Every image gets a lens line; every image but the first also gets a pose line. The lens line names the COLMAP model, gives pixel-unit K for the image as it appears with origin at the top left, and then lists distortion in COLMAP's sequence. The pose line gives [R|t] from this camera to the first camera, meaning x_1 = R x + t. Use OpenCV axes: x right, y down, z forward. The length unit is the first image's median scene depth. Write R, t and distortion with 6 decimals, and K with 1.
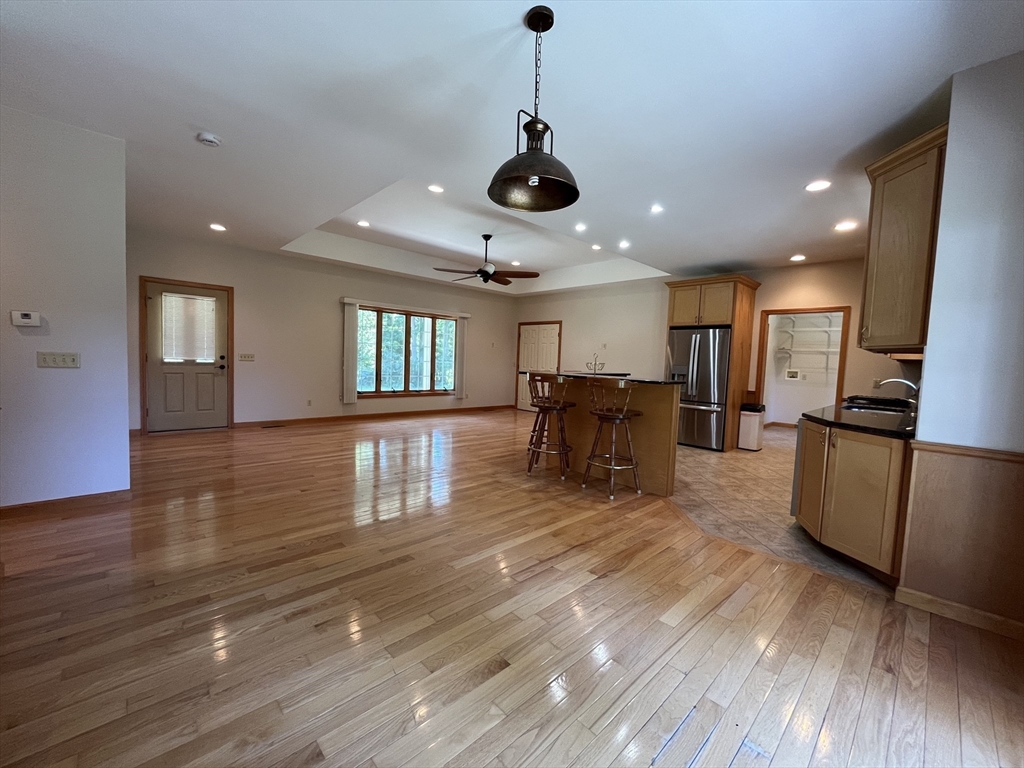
lens RADIAL K [[414.2, 0, 510.4], [0, 414.2, 384.1], [0, 0, 1]] dist [-0.001698, -0.000402]
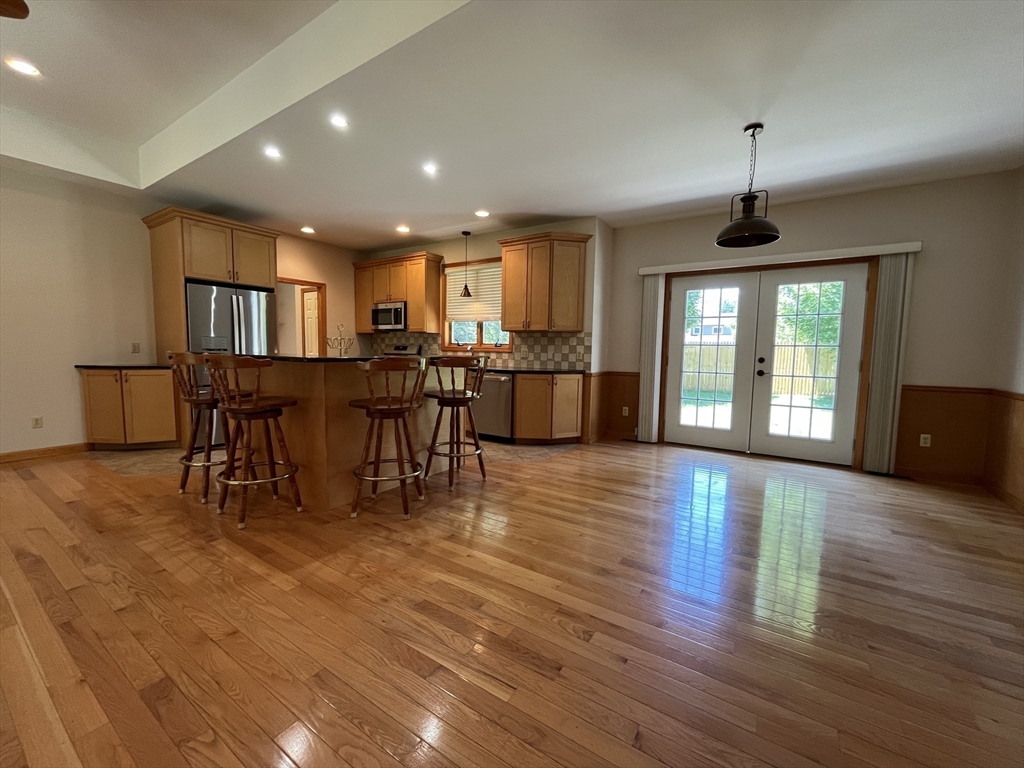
lens RADIAL K [[414.2, 0, 510.4], [0, 414.2, 384.1], [0, 0, 1]] dist [-0.001698, -0.000402]
pose [[-0.220205, -0.126729, 0.967186, -0.438609], [0.032388, 0.990028, 0.137096, -0.050347], [-0.974916, 0.061515, -0.213905, 0.732413]]
